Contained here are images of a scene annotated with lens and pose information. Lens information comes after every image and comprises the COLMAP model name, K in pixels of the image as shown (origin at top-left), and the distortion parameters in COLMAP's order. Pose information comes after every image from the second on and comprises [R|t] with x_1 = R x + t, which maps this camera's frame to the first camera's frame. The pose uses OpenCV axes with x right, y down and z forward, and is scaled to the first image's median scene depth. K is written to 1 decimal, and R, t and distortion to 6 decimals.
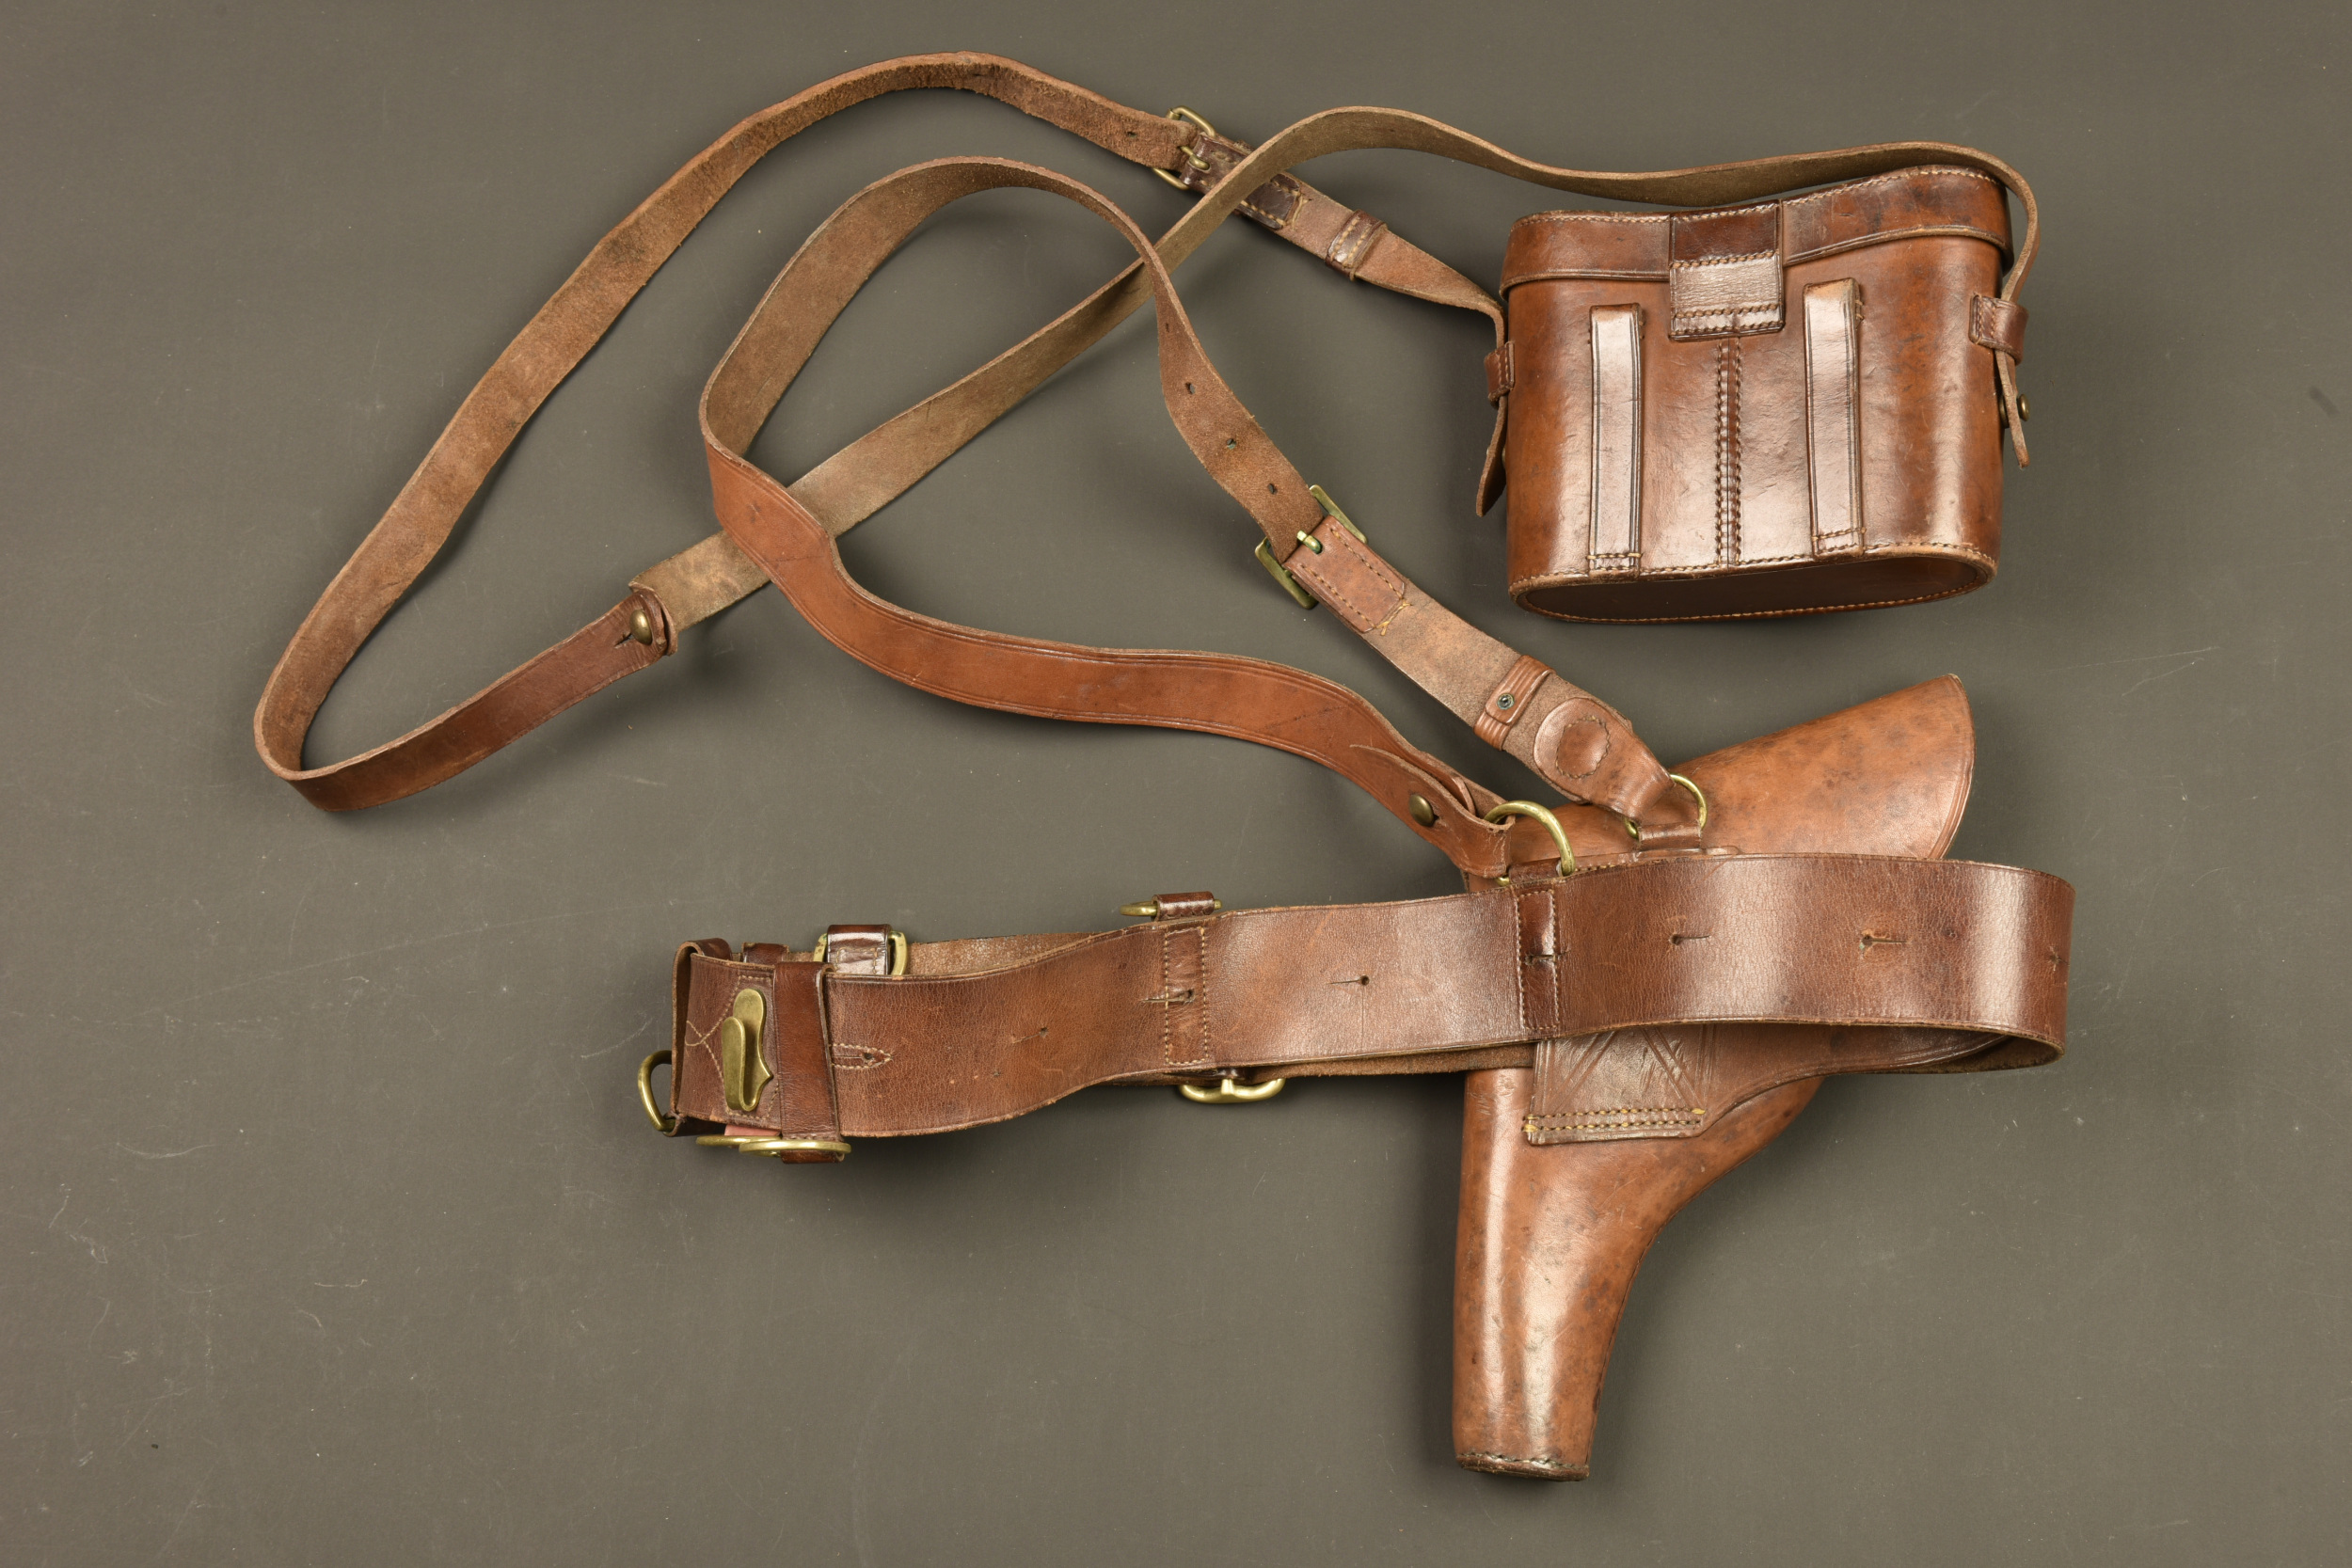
lens RADIAL K [[3433.1, 0, 1180.1], [0, 3433.1, 783.7], [0, 0, 1]] dist [-0.101167, 0.000000]
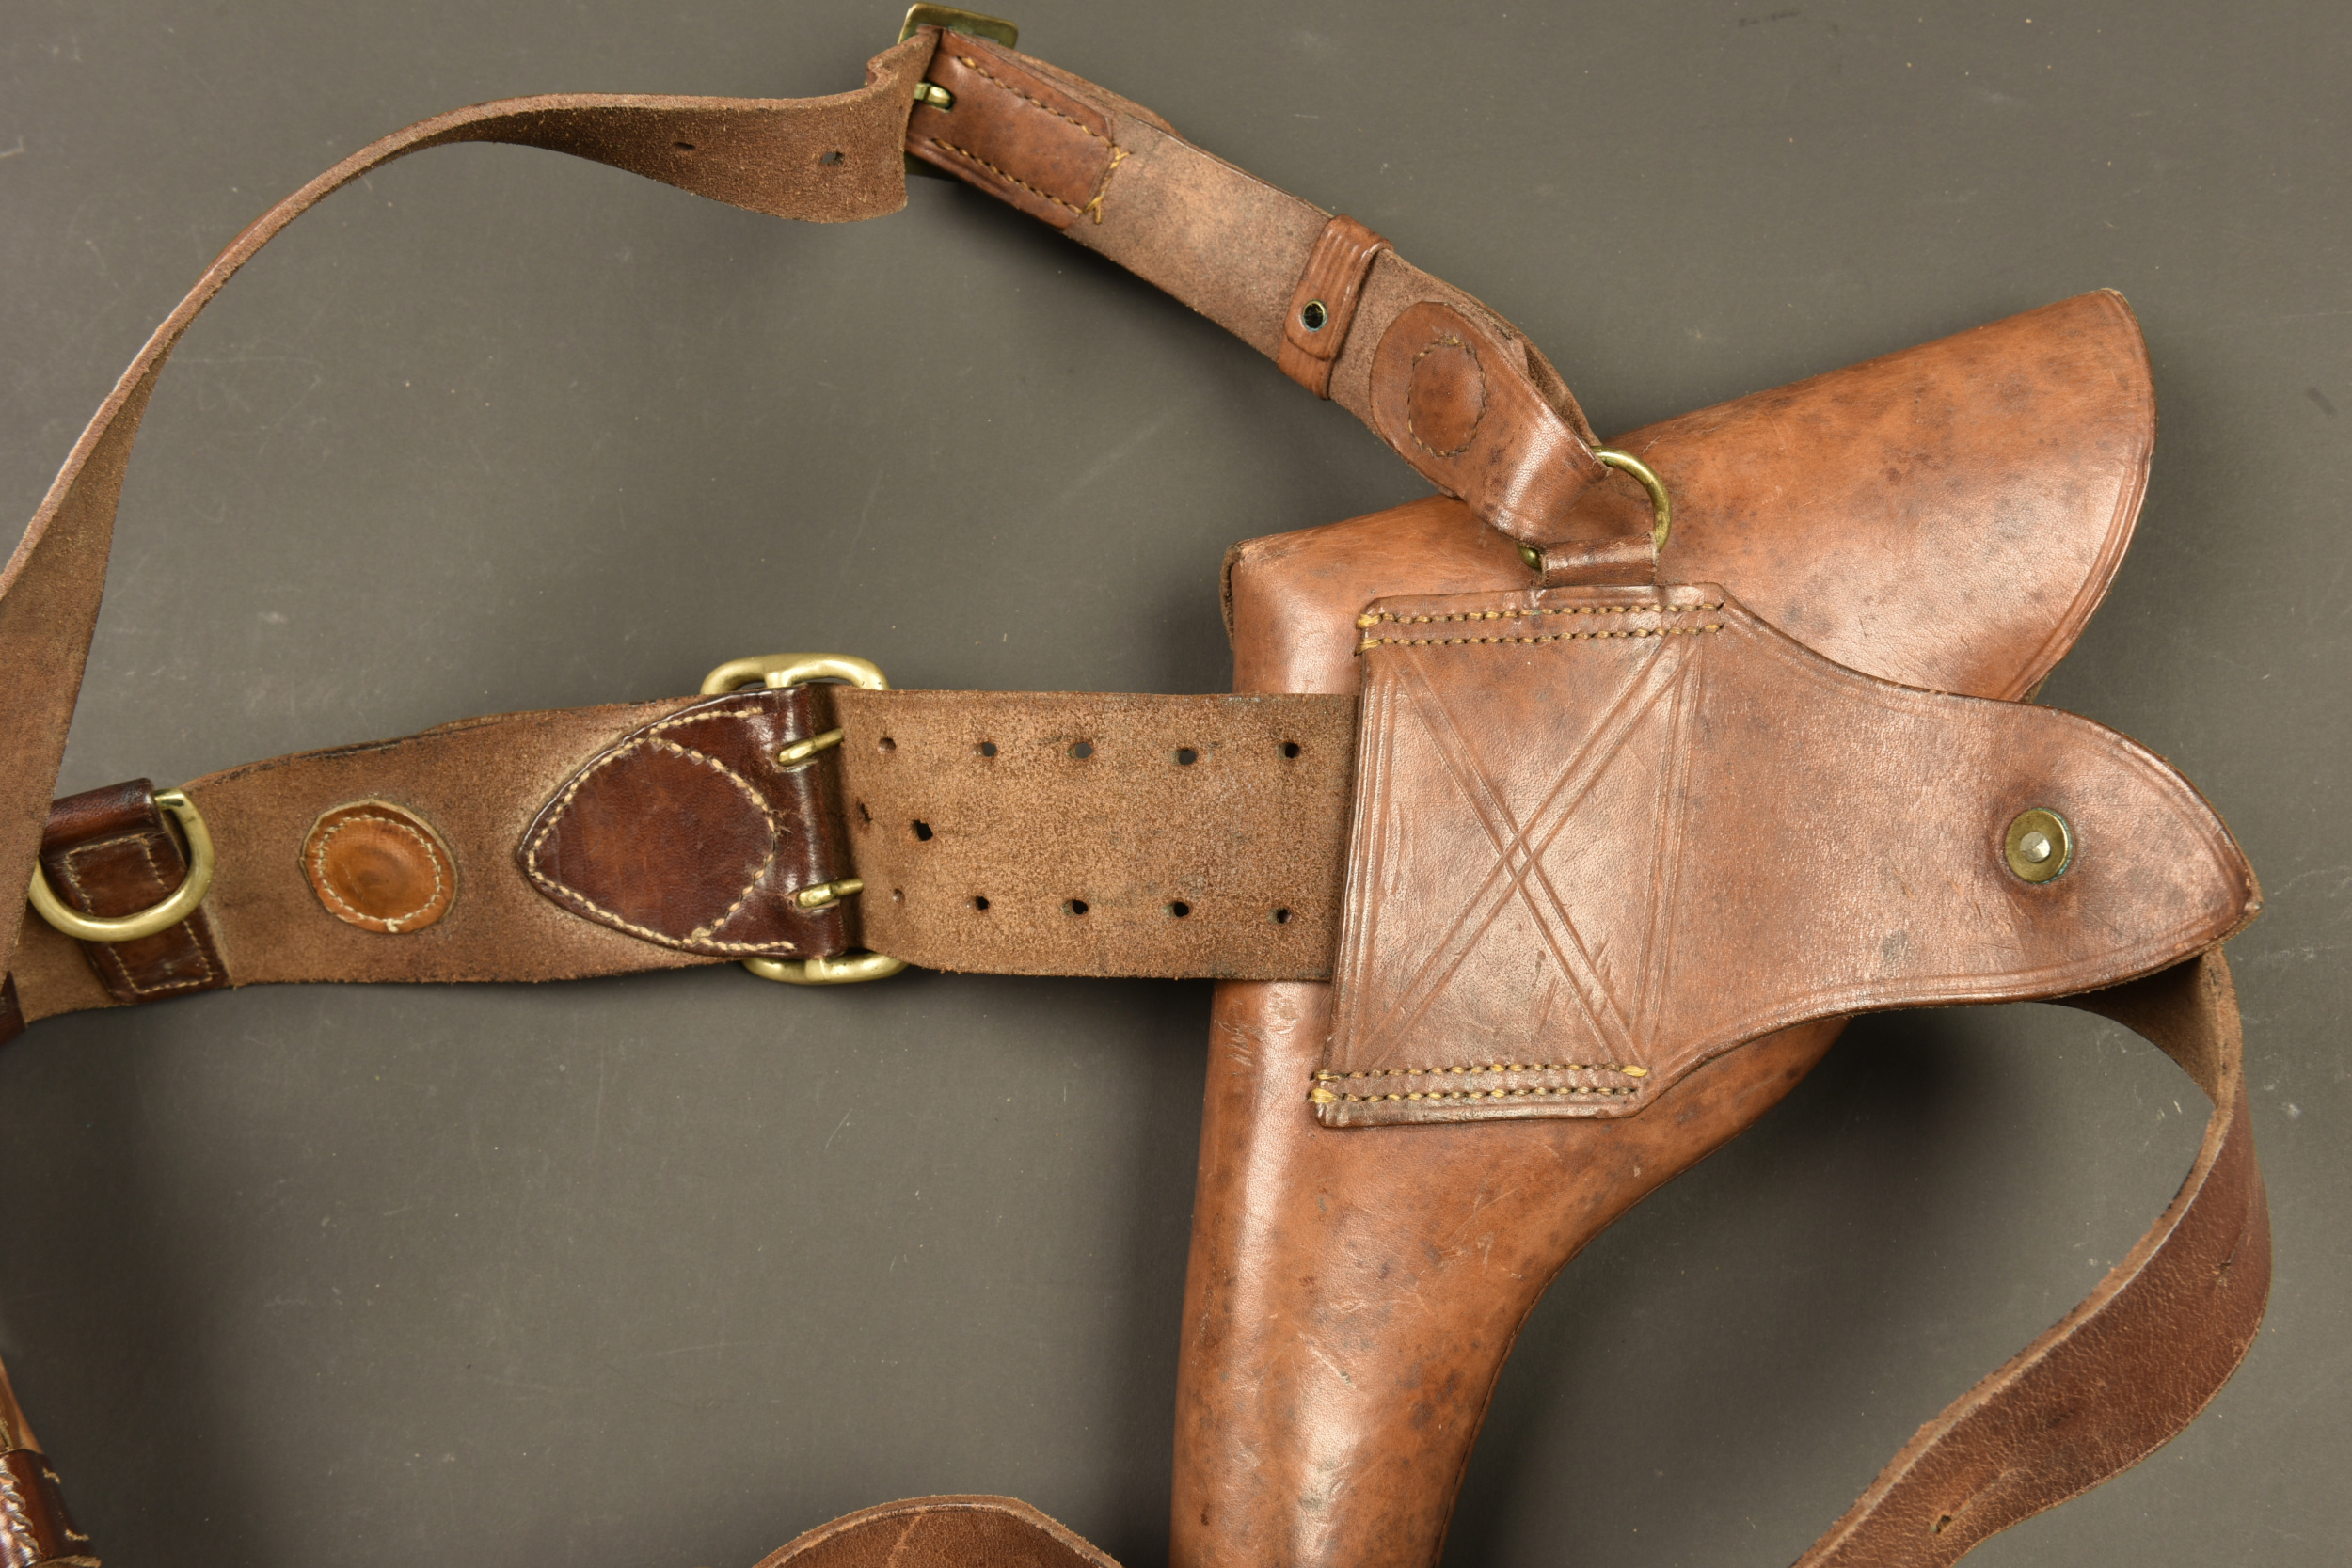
lens RADIAL K [[2811.7, 0, 1168.2], [0, 2811.7, 781.2], [0, 0, 1]] dist [-0.059191, 0.000000]
pose [[0.999705, 0.024181, 0.002162, 0.074941], [-0.024275, 0.994620, 0.100703, 0.006650], [0.000285, -0.100726, 0.994914, 0.558111]]
